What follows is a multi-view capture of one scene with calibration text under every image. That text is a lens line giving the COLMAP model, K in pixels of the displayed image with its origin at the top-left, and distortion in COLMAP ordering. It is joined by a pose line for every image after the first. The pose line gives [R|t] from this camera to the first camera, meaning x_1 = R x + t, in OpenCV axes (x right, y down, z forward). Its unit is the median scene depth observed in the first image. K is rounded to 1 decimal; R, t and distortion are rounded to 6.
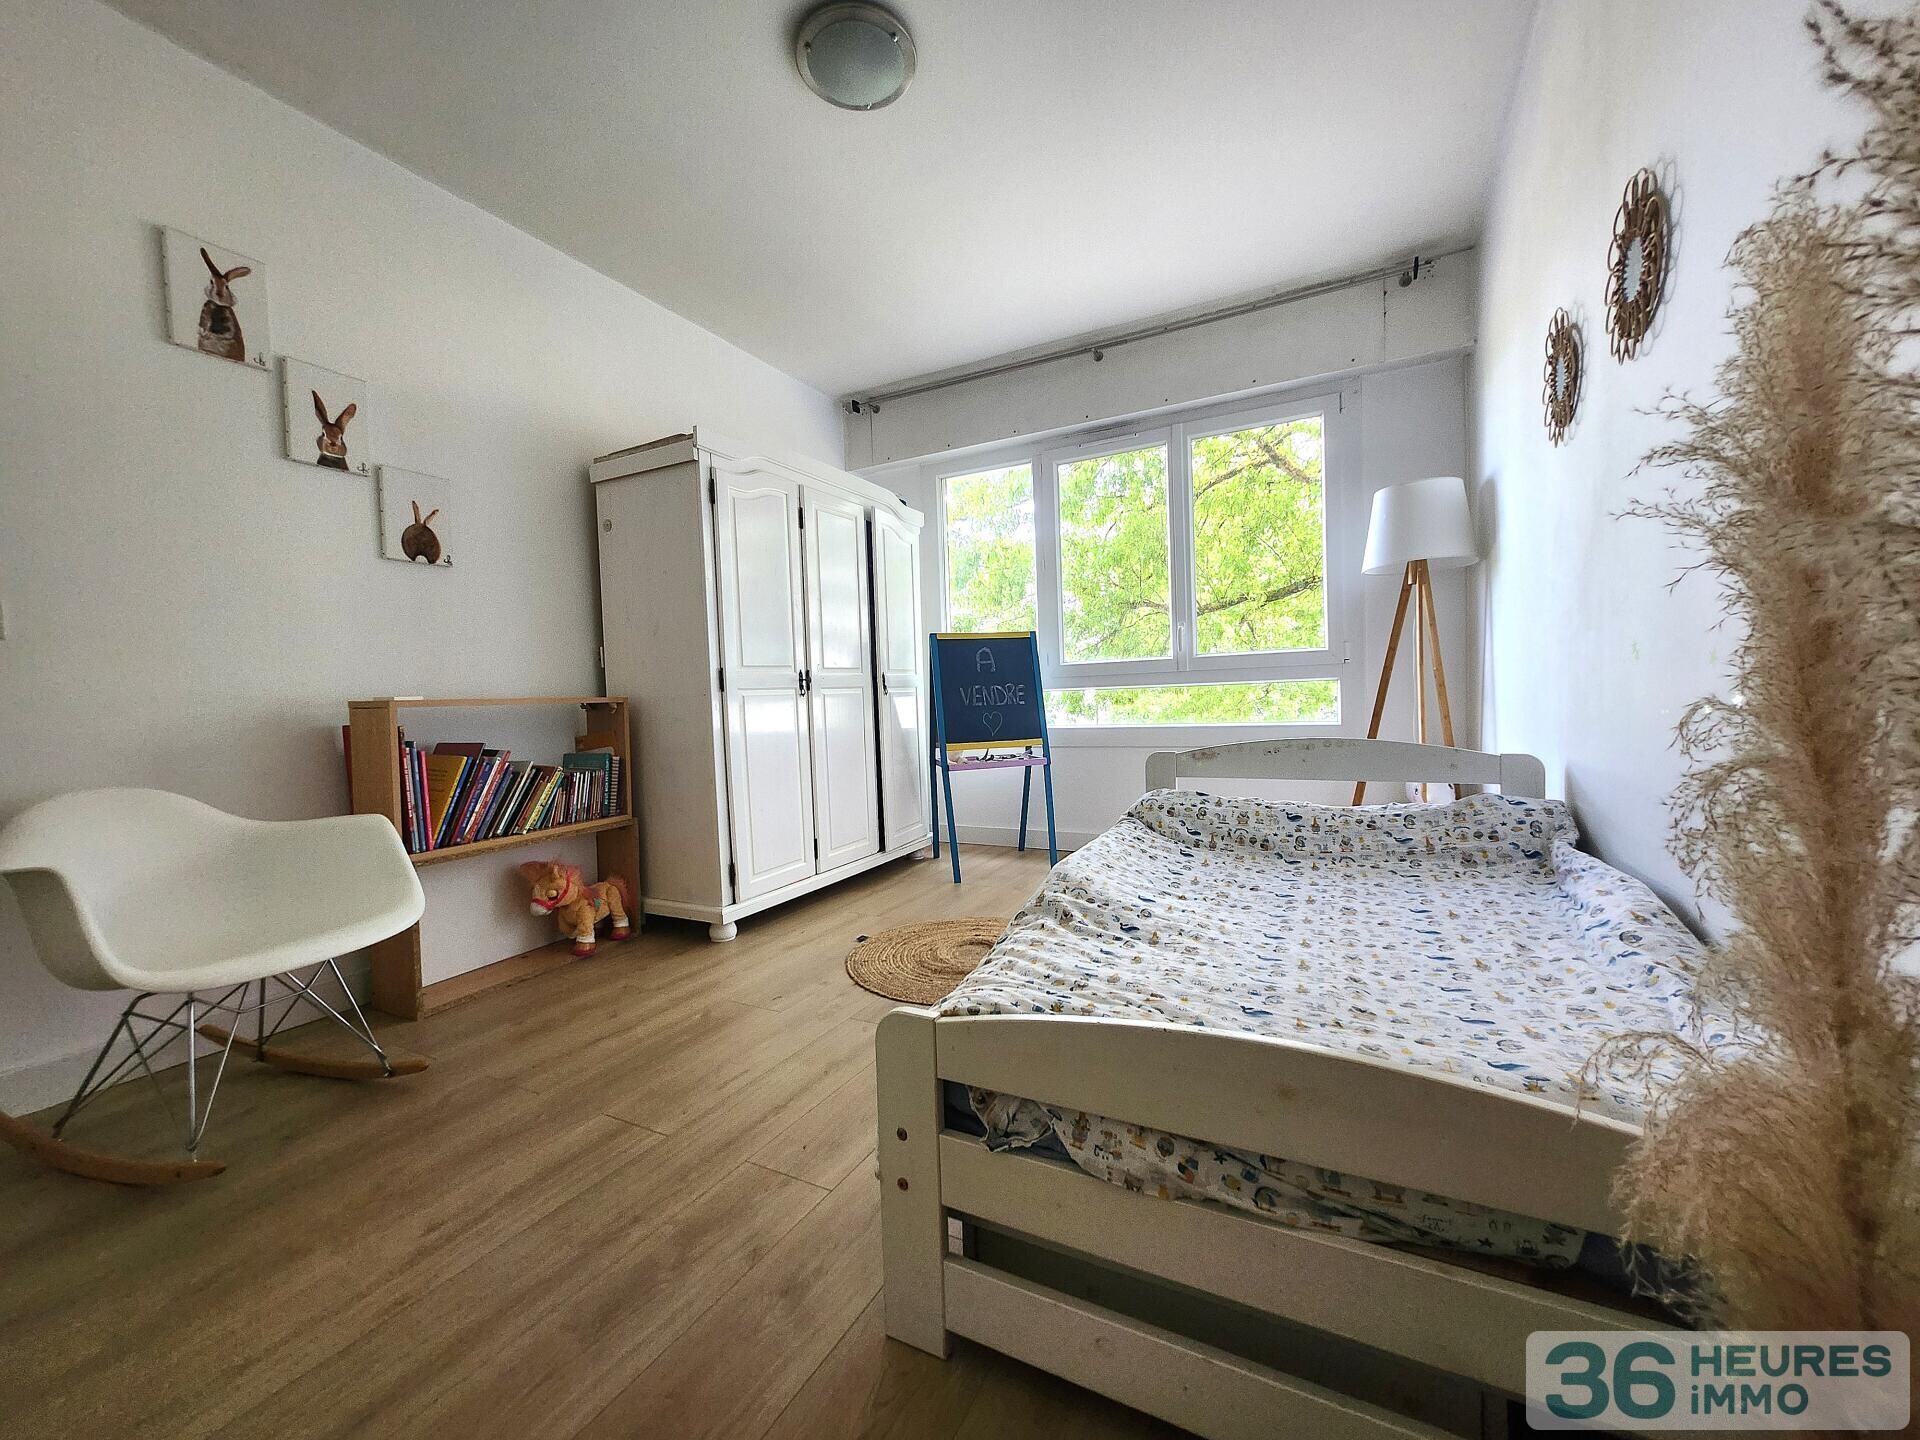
lens RADIAL K [[761.3, 0, 951.5], [0, 761.3, 720.3], [0, 0, 1]] dist [-0.001245, -0.000173]
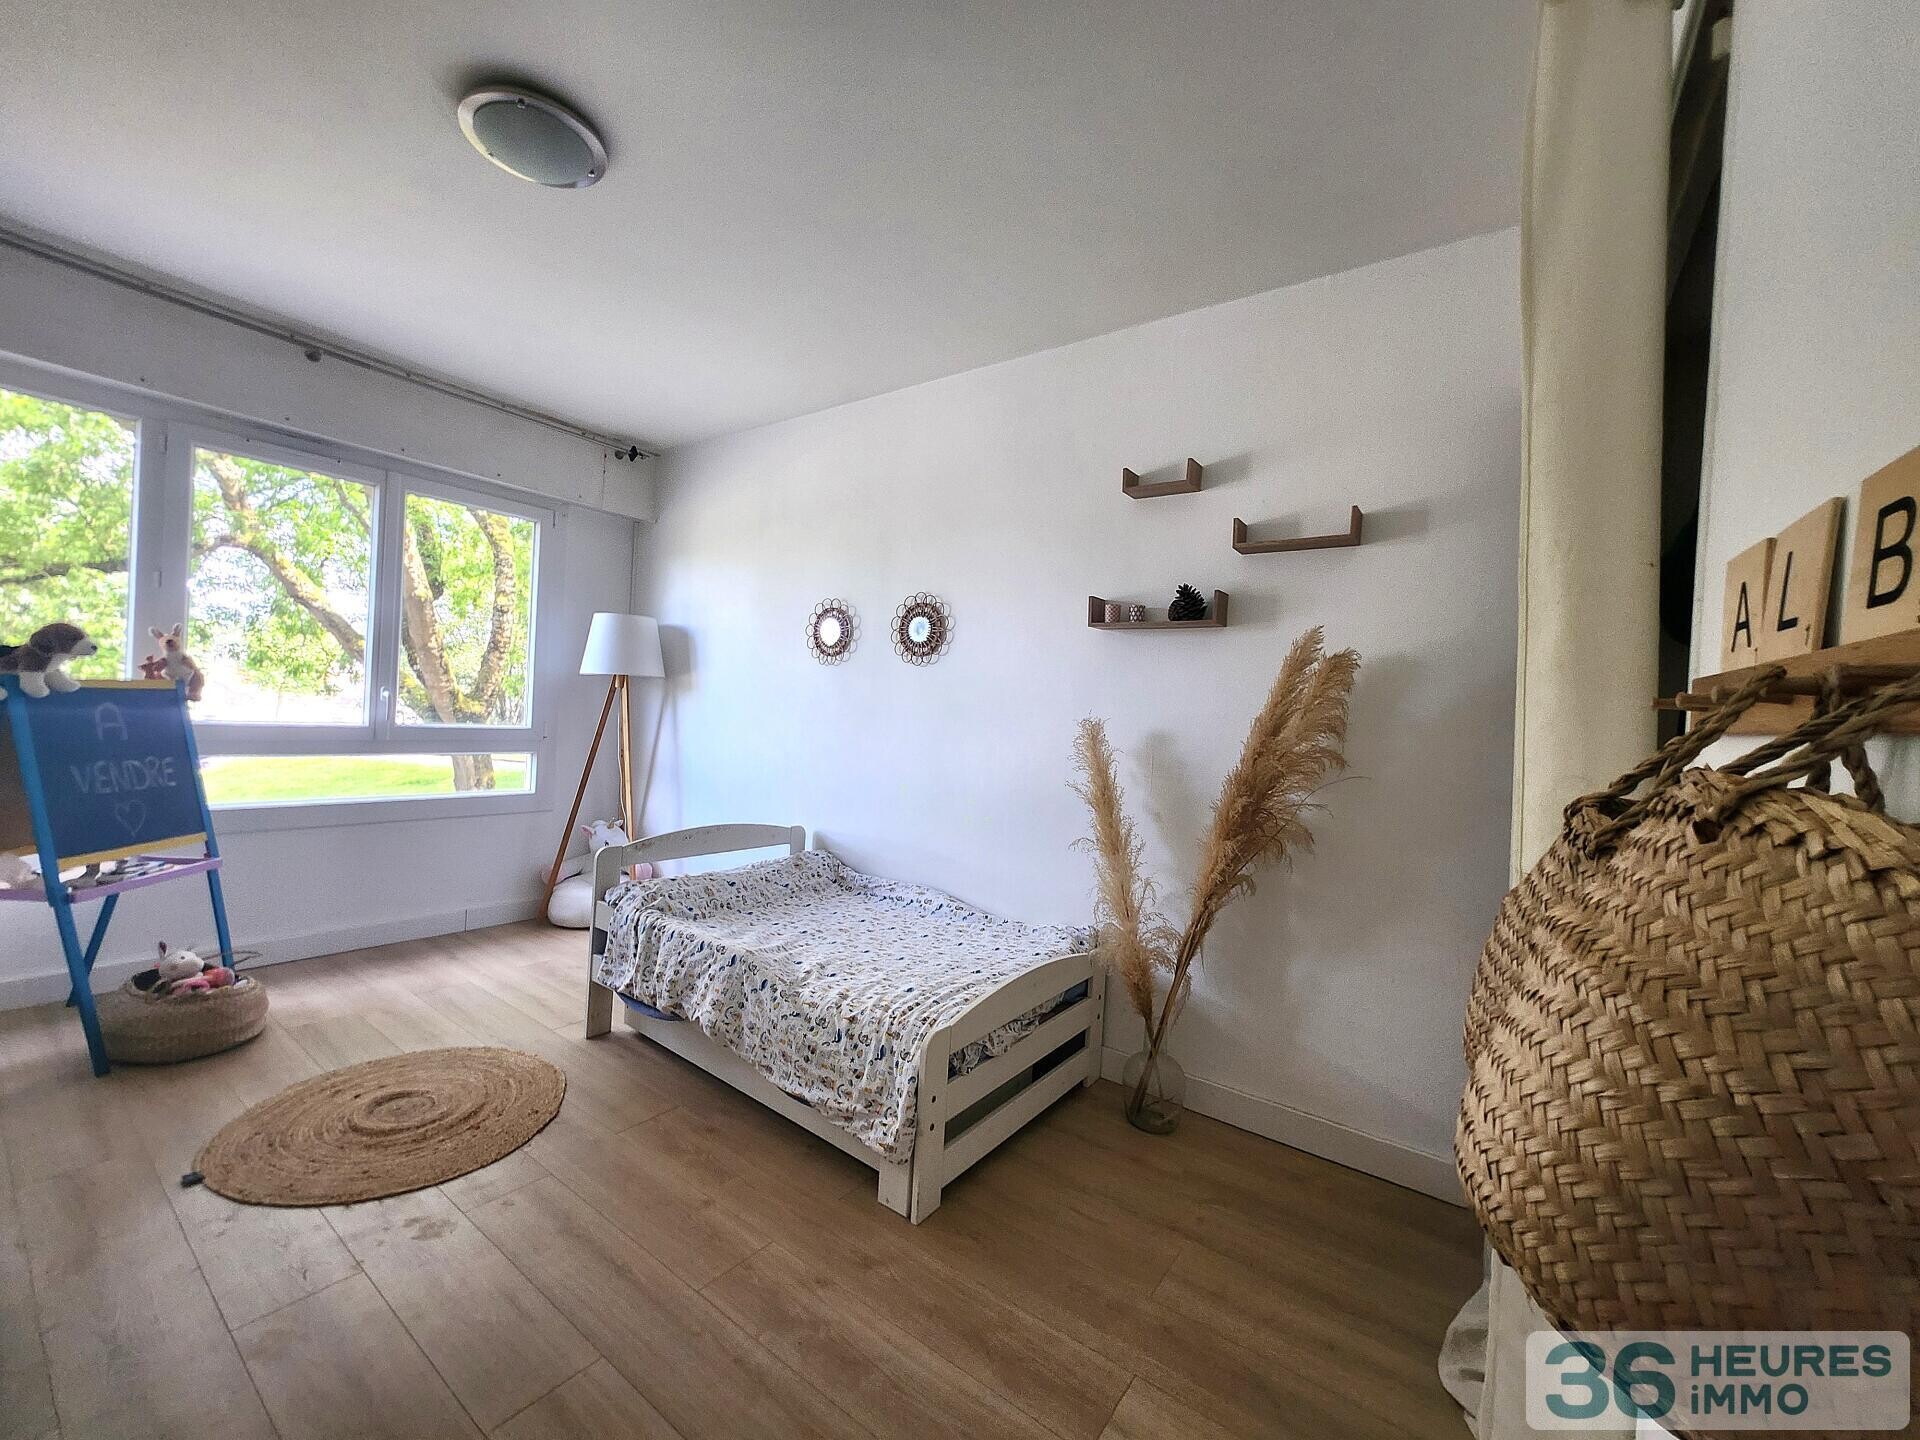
lens RADIAL K [[761.3, 0, 956.9], [0, 761.3, 723.5], [0, 0, 1]] dist [-0.001245, -0.000173]
pose [[0.143304, 0.025687, 0.989345, -0.525969], [-0.029471, 0.999331, -0.021677, -0.090192], [-0.989240, -0.026050, 0.143965, 0.194956]]
